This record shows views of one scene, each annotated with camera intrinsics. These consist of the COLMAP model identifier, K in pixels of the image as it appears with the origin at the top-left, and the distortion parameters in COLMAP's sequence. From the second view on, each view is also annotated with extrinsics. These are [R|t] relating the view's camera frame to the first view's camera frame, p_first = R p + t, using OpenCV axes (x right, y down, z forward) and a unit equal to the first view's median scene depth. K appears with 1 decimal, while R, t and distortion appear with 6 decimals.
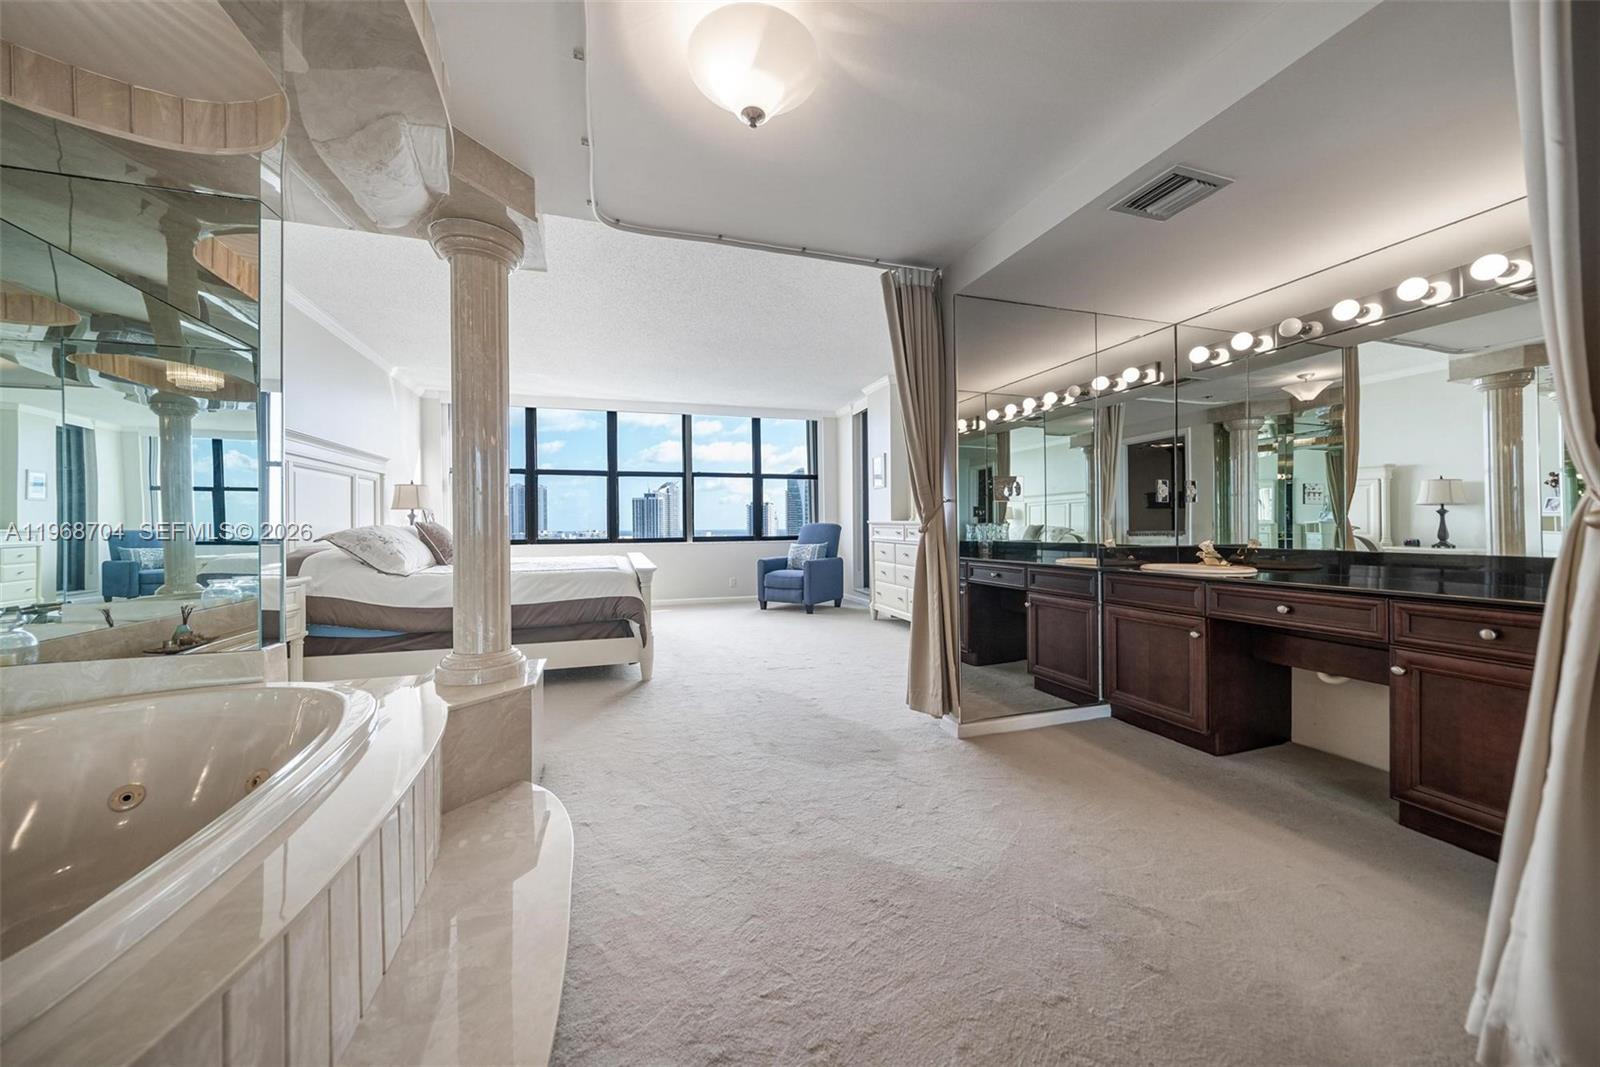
lens RADIAL K [[562.1, 0, 808.0], [0, 562.1, 530.1], [0, 0, 1]] dist [-0.000304, 0.000107]
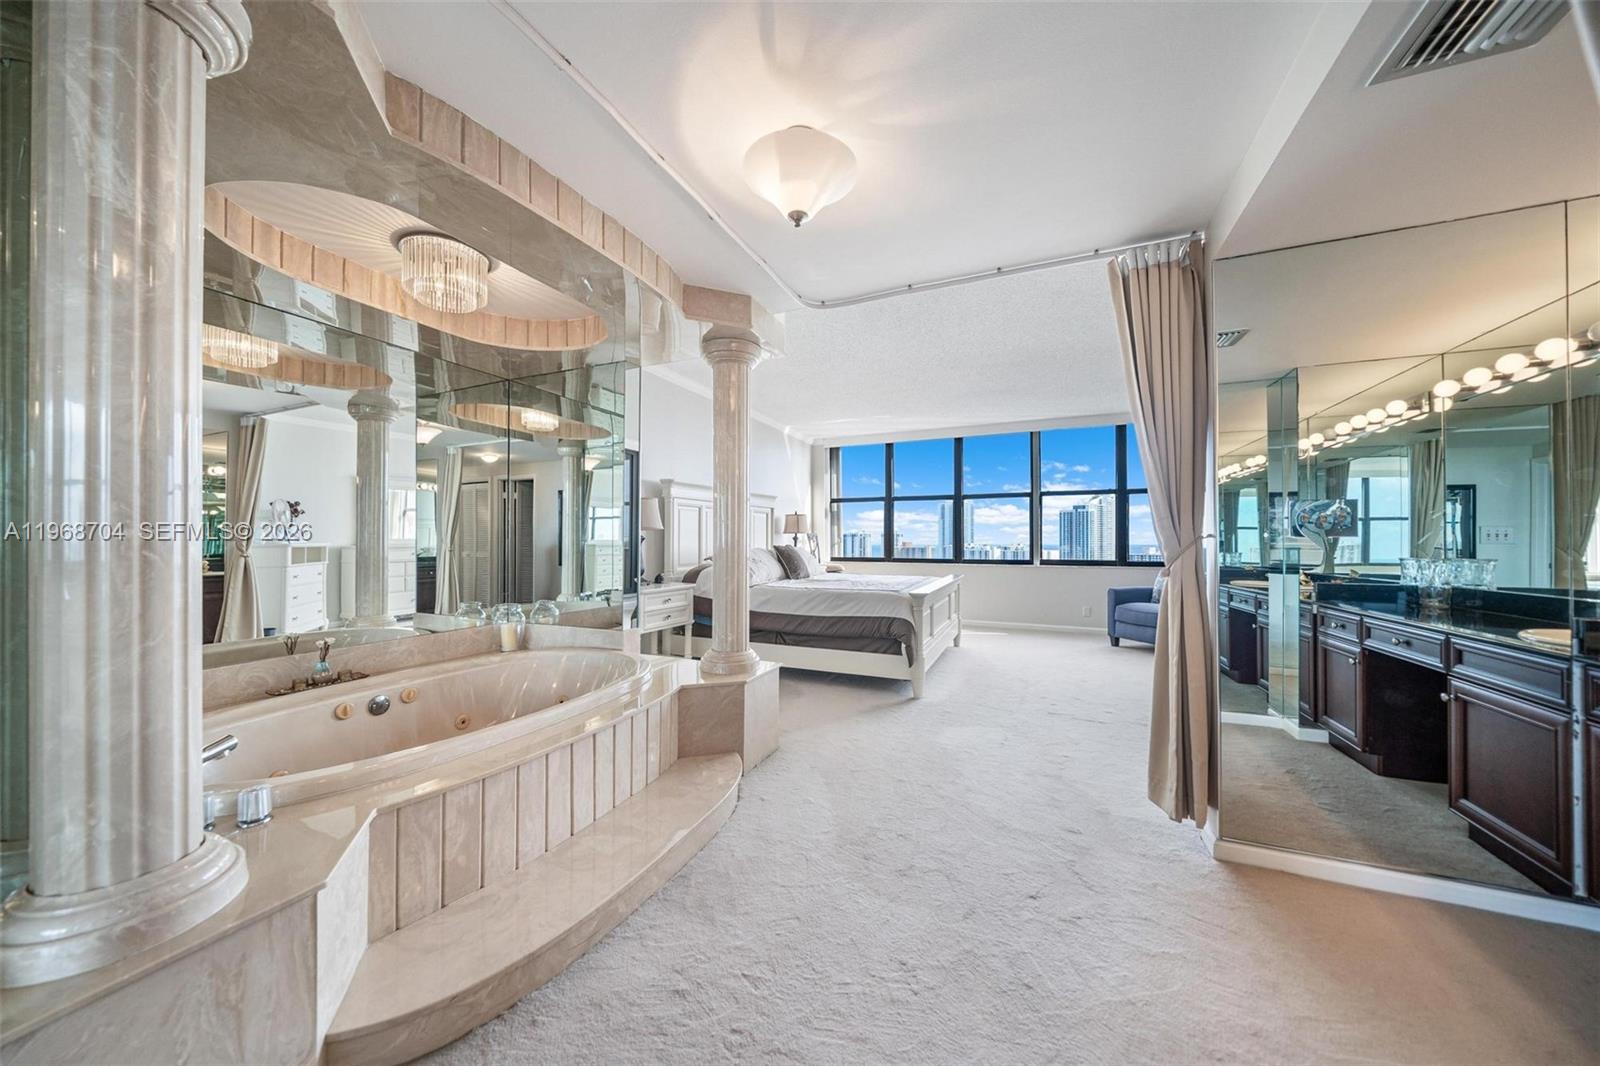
lens RADIAL K [[559.6, 0, 806.3], [0, 559.6, 540.0], [0, 0, 1]] dist [-0.001025, 0.000024]
pose [[0.743470, 0.008890, -0.668710, 0.267791], [-0.013095, 0.999913, -0.001266, -0.029930], [0.668641, 0.009698, 0.743522, 0.067138]]
